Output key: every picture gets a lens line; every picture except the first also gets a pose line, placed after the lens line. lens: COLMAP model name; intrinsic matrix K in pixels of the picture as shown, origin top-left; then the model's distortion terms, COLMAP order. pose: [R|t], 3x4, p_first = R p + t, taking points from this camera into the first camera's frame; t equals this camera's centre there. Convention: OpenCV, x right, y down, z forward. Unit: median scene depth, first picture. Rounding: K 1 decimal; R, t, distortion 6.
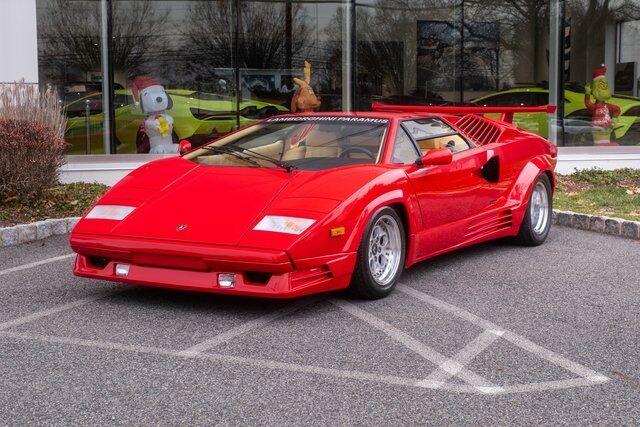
lens RADIAL K [[1208.9, 0, 319.4], [0, 1208.9, 214.4], [0, 0, 1]] dist [0.007786, 0.000000]
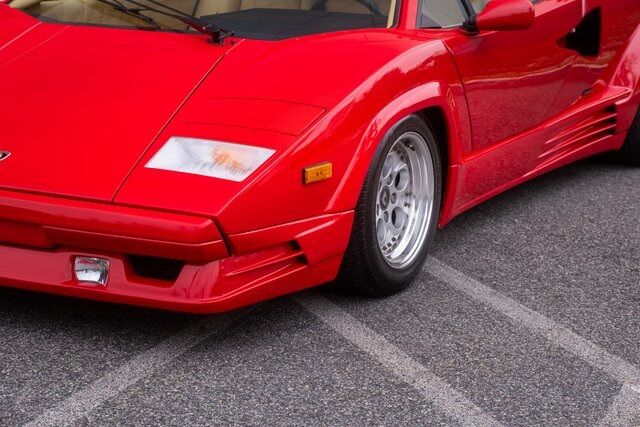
lens RADIAL K [[1591.7, 0, 321.3], [0, 1591.7, 212.6], [0, 0, 1]] dist [0.039981, 0.000000]
pose [[0.998501, 0.007757, 0.054172, -0.018028], [-0.013439, 0.994347, 0.105324, -0.036519], [-0.053049, -0.105894, 0.992961, 0.343215]]
